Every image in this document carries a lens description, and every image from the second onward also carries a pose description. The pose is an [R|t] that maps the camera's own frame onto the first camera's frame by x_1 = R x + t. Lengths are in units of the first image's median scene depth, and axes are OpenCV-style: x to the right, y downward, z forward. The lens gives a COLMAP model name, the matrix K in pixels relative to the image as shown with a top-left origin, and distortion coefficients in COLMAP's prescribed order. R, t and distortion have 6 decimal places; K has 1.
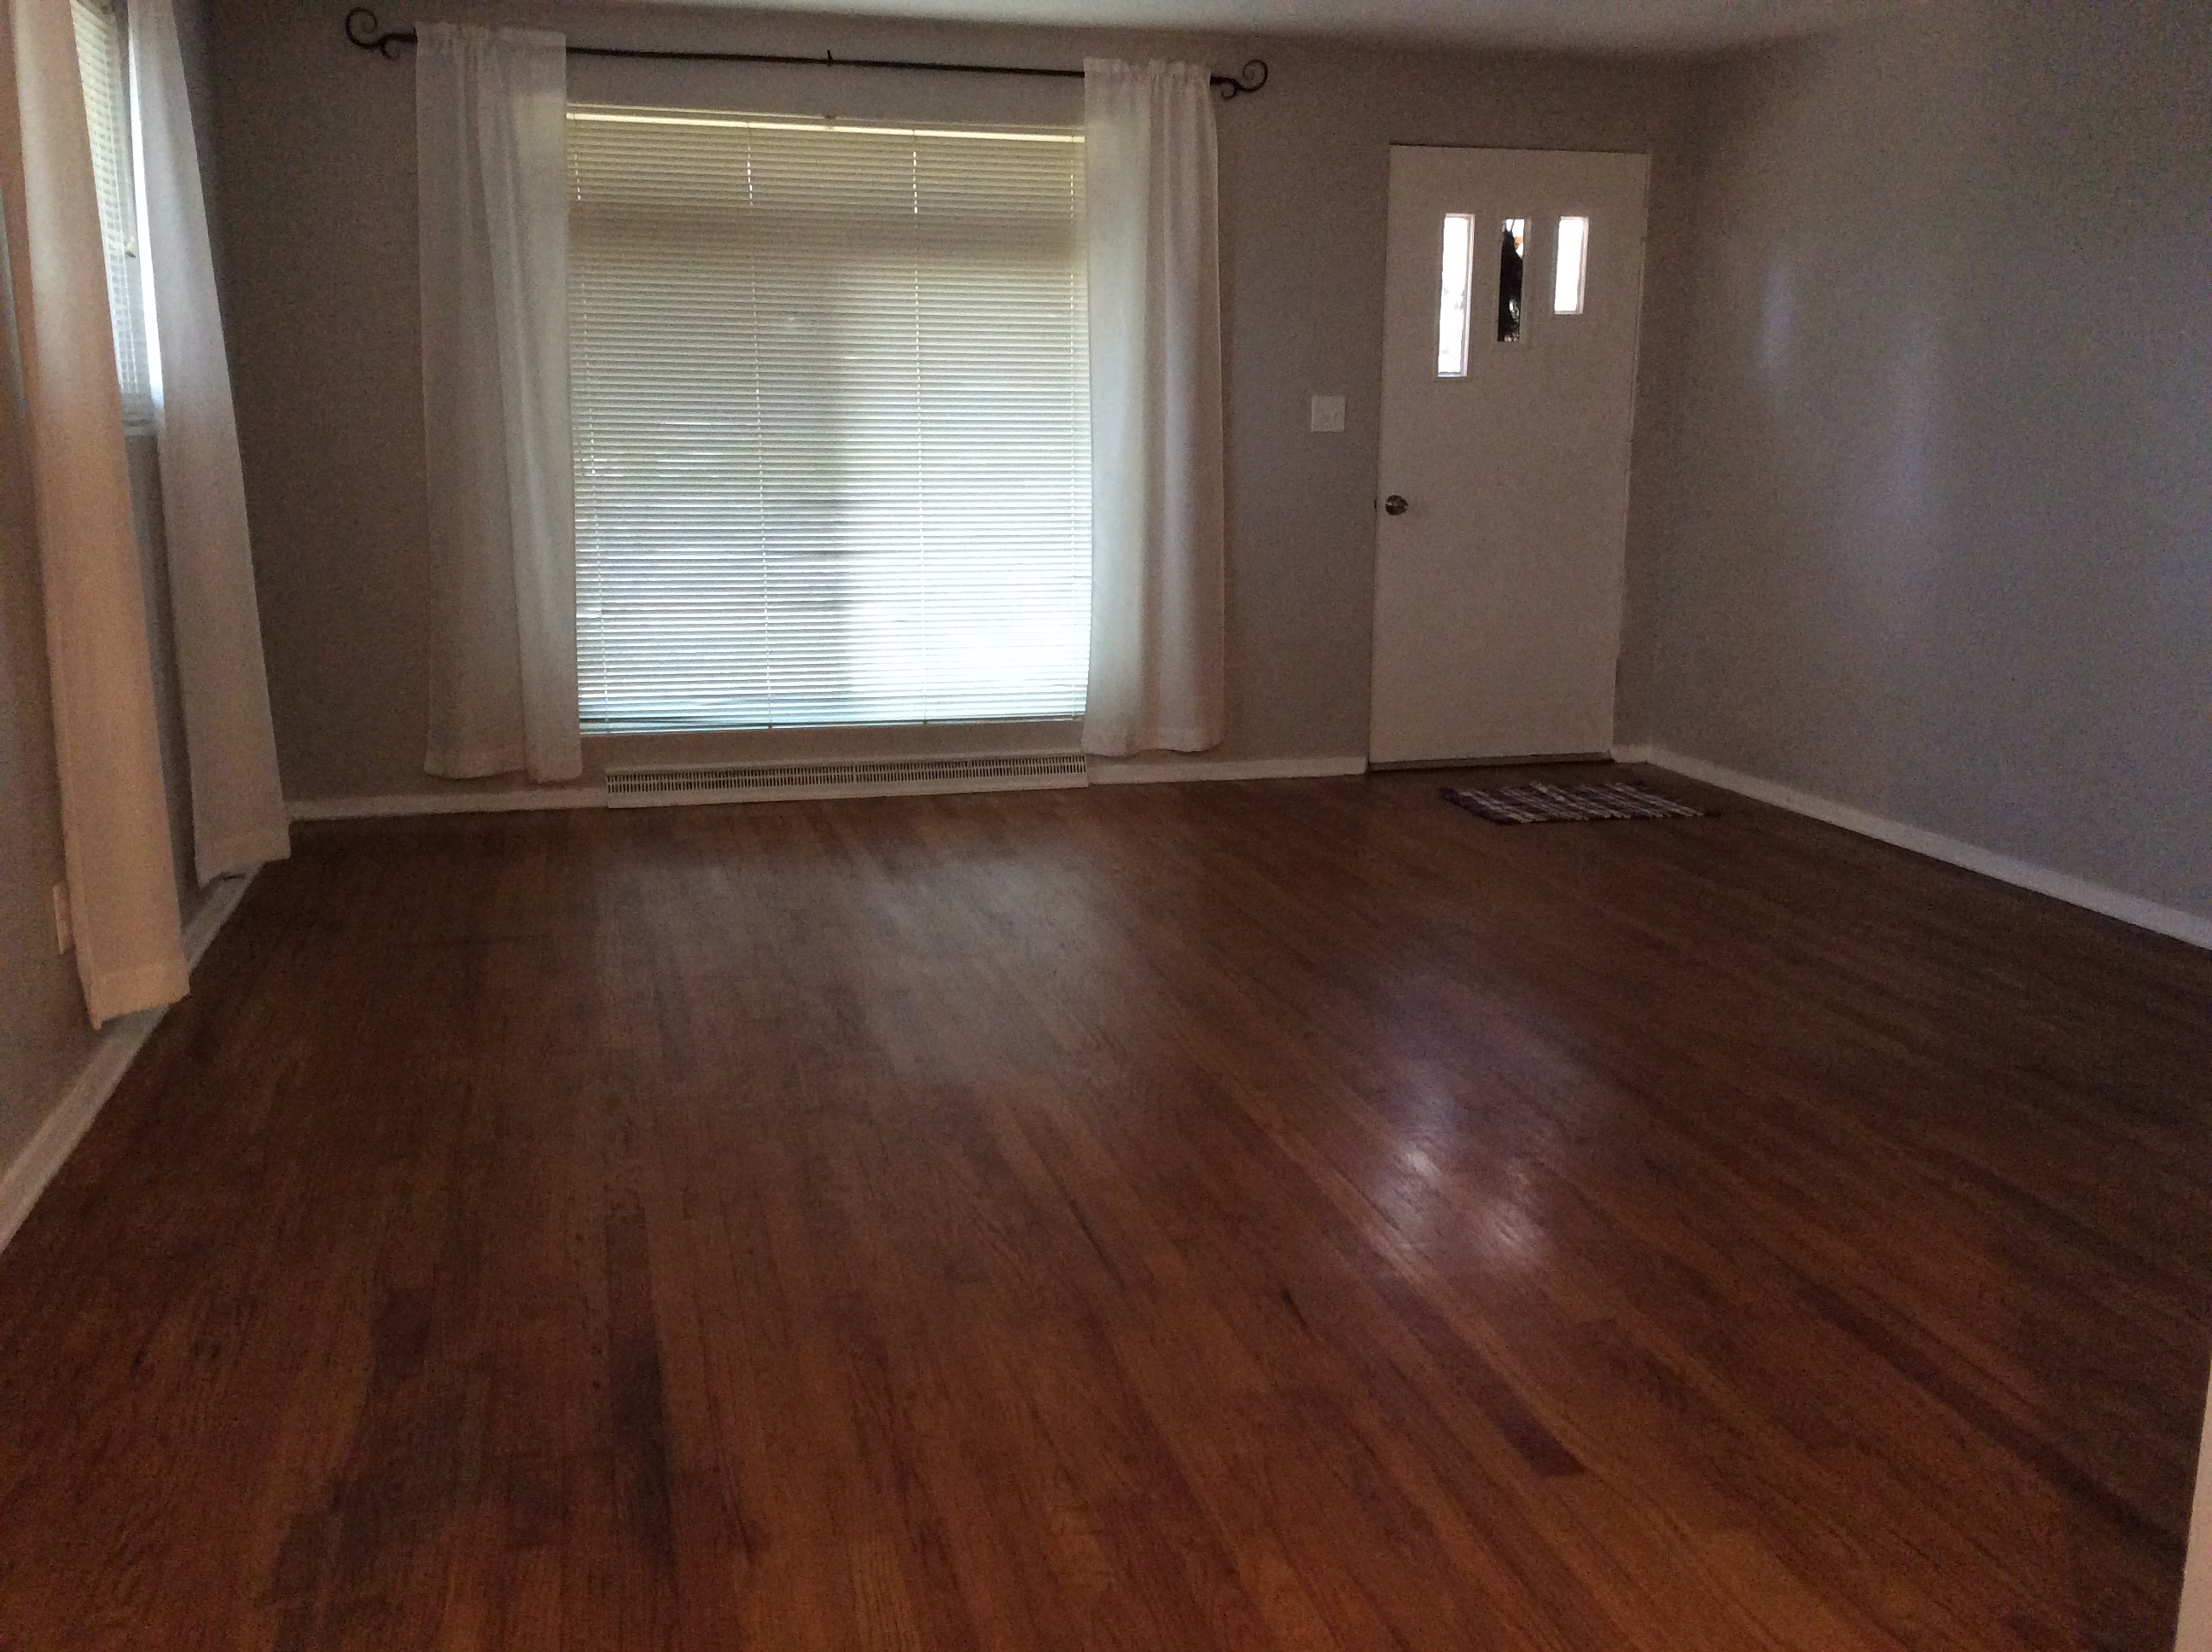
lens RADIAL K [[2024.1, 0, 1102.2], [0, 2024.1, 816.2], [0, 0, 1]] dist [0.150544, -0.261154]
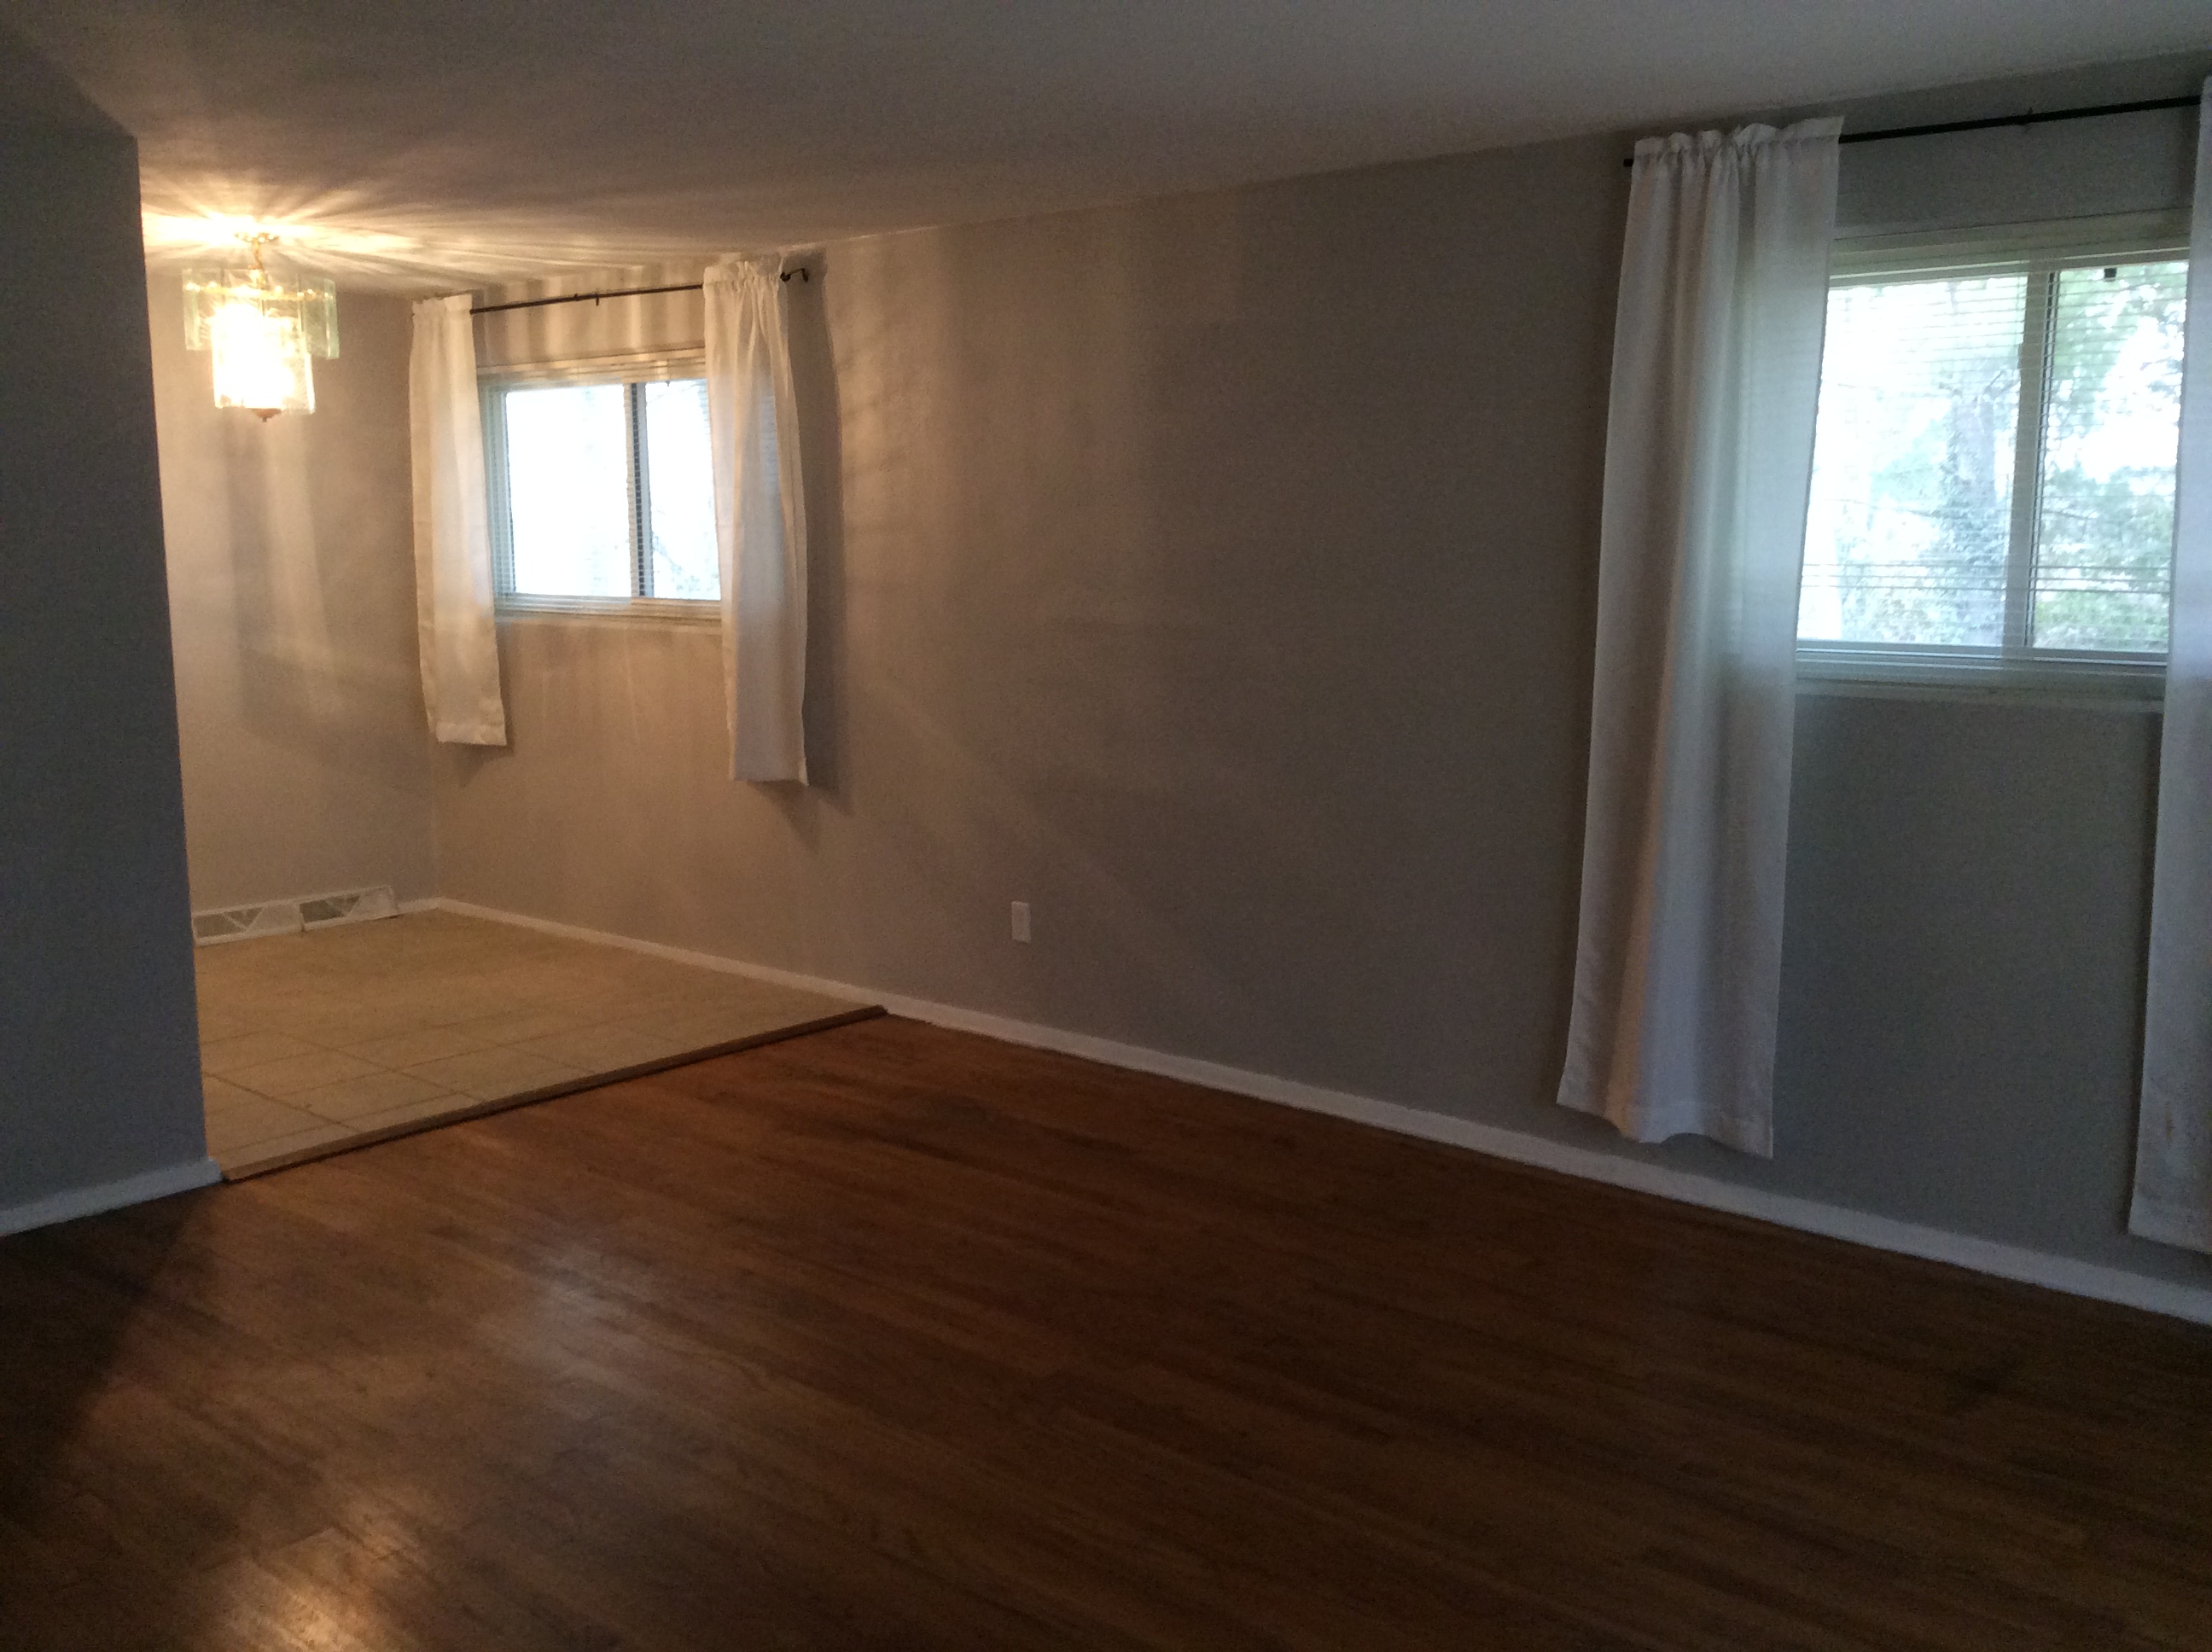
lens RADIAL K [[2049.4, 0, 1106.0], [0, 2049.4, 826.0], [0, 0, 1]] dist [0.110902, -0.176659]
pose [[-0.828054, 0.077606, -0.555251, 0.284923], [-0.114314, 0.946198, 0.302725, -0.253331], [0.548871, 0.314146, -0.774631, 1.032055]]
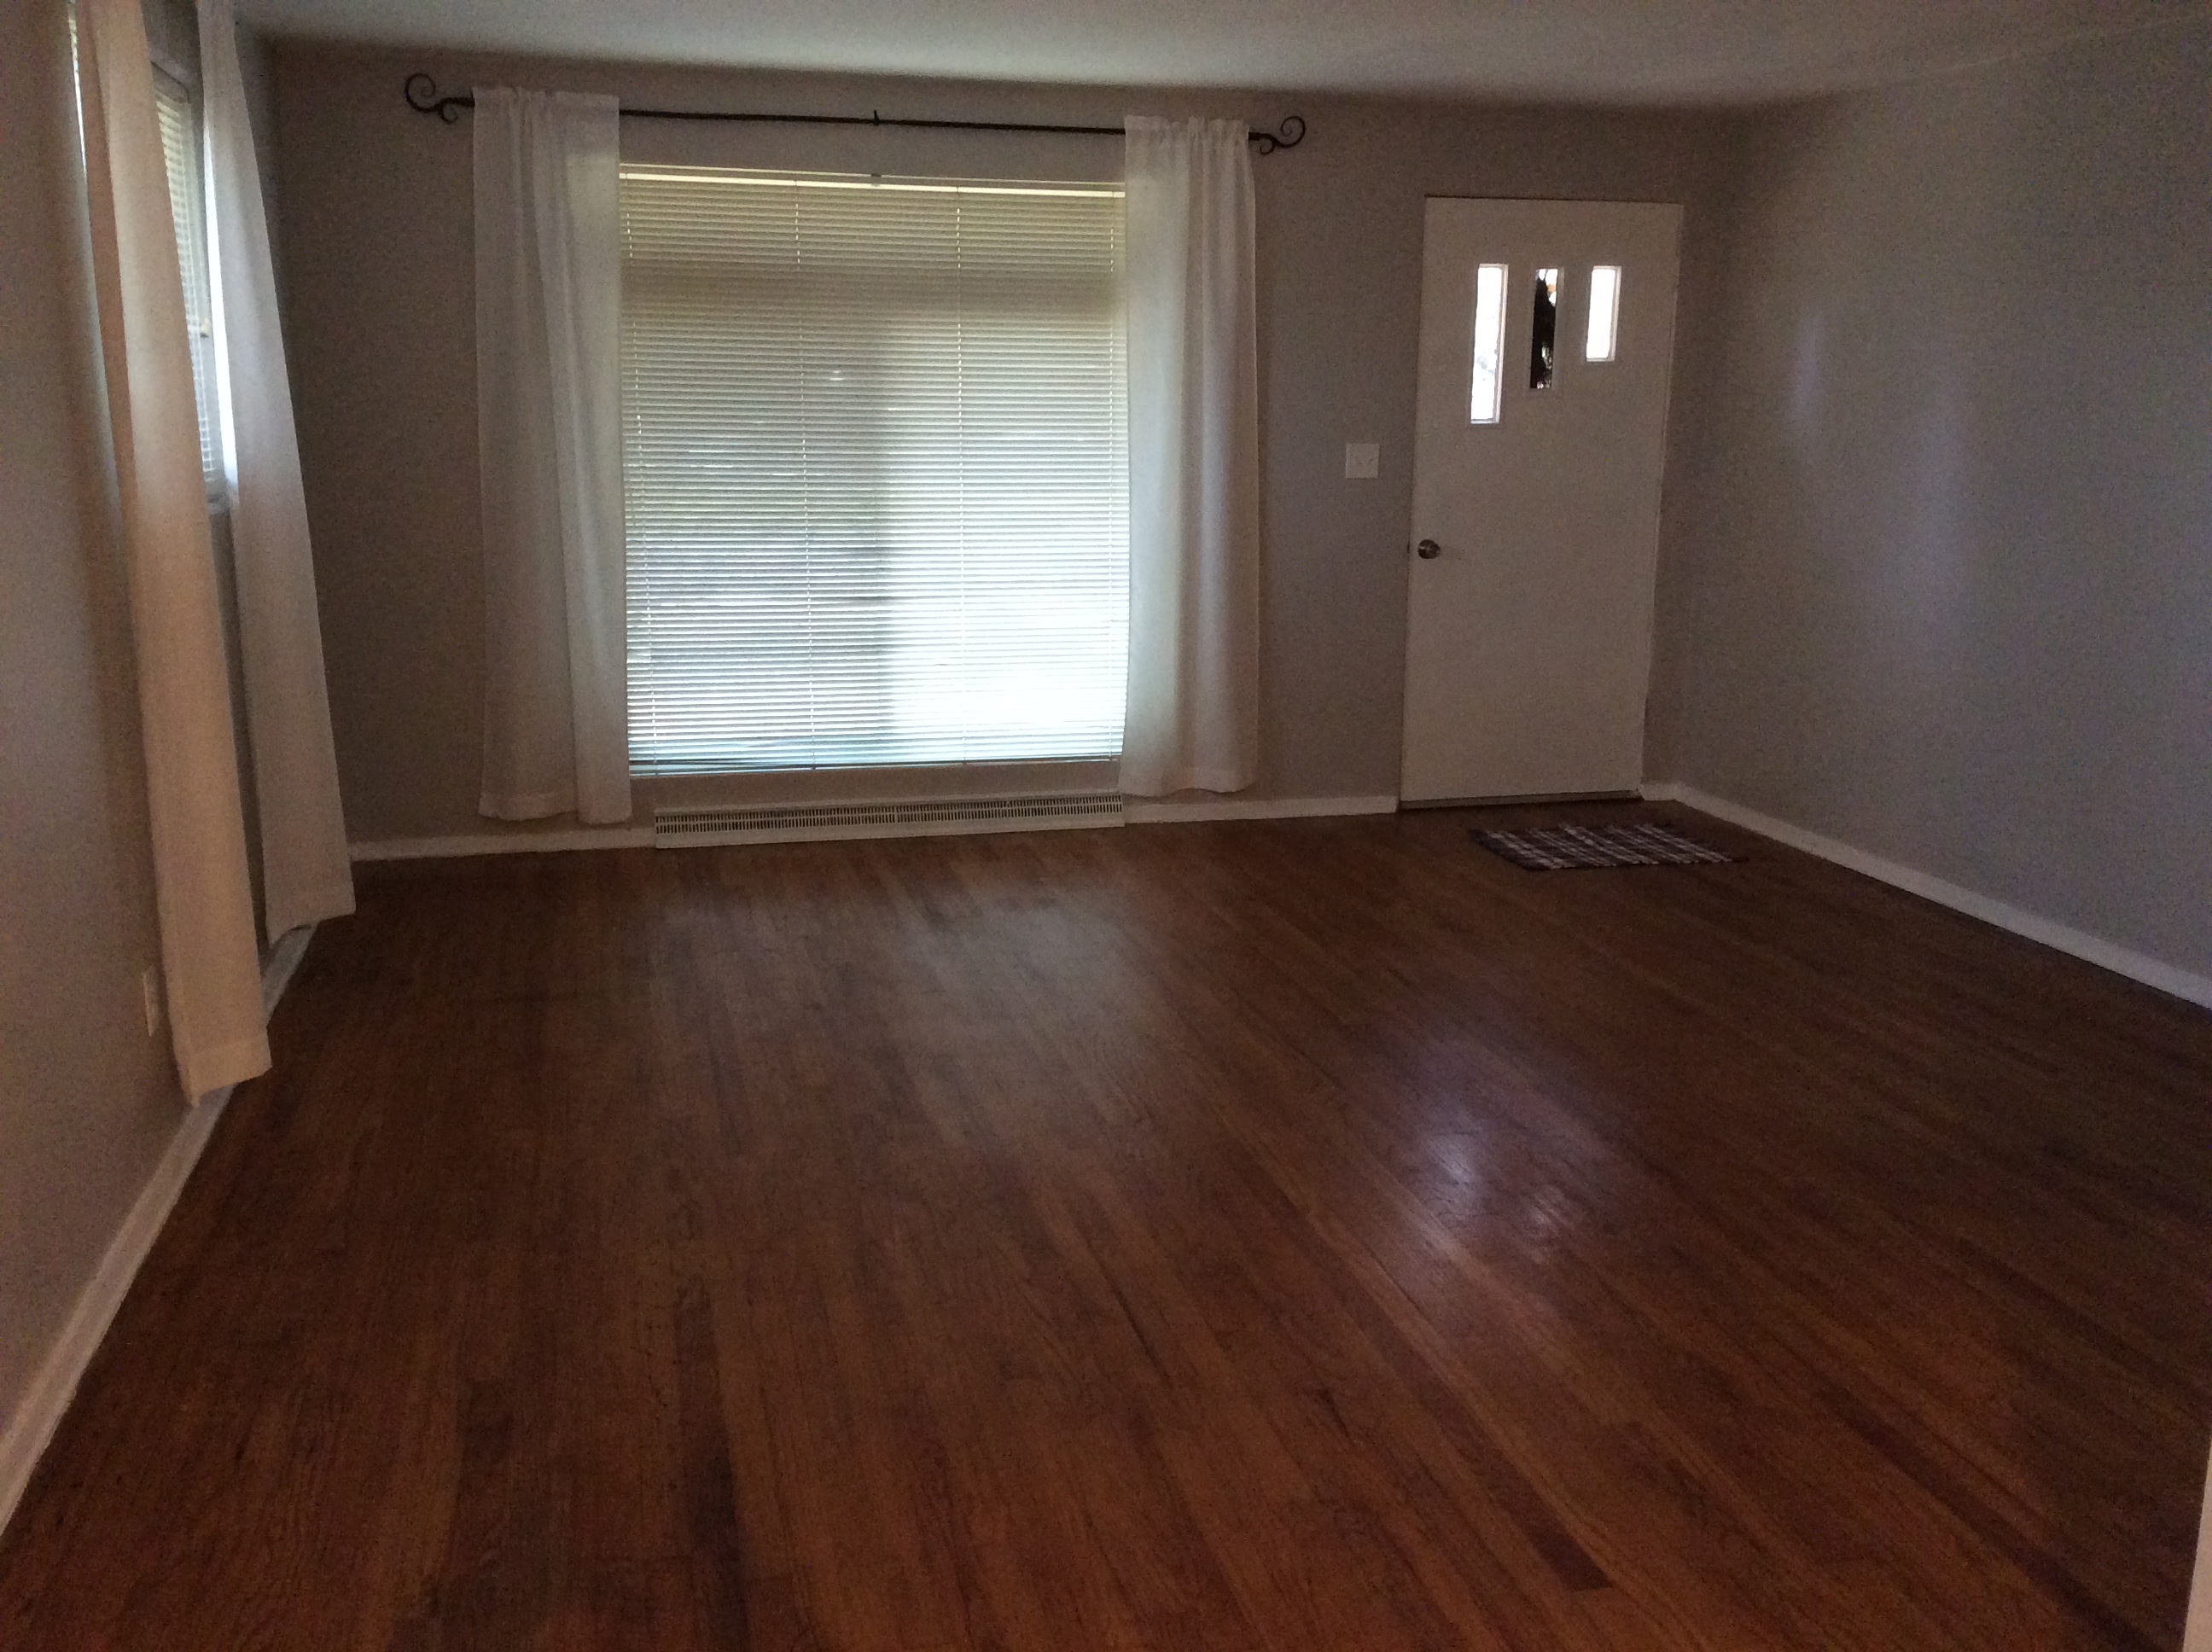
lens RADIAL K [[2024.1, 0, 1102.2], [0, 2024.1, 816.2], [0, 0, 1]] dist [0.150544, -0.261154]
pose [[0.999909, 0.004839, -0.012578, -0.005602], [-0.004699, 0.999928, 0.011082, -0.033301], [0.012631, -0.011022, 0.999859, -0.021182]]
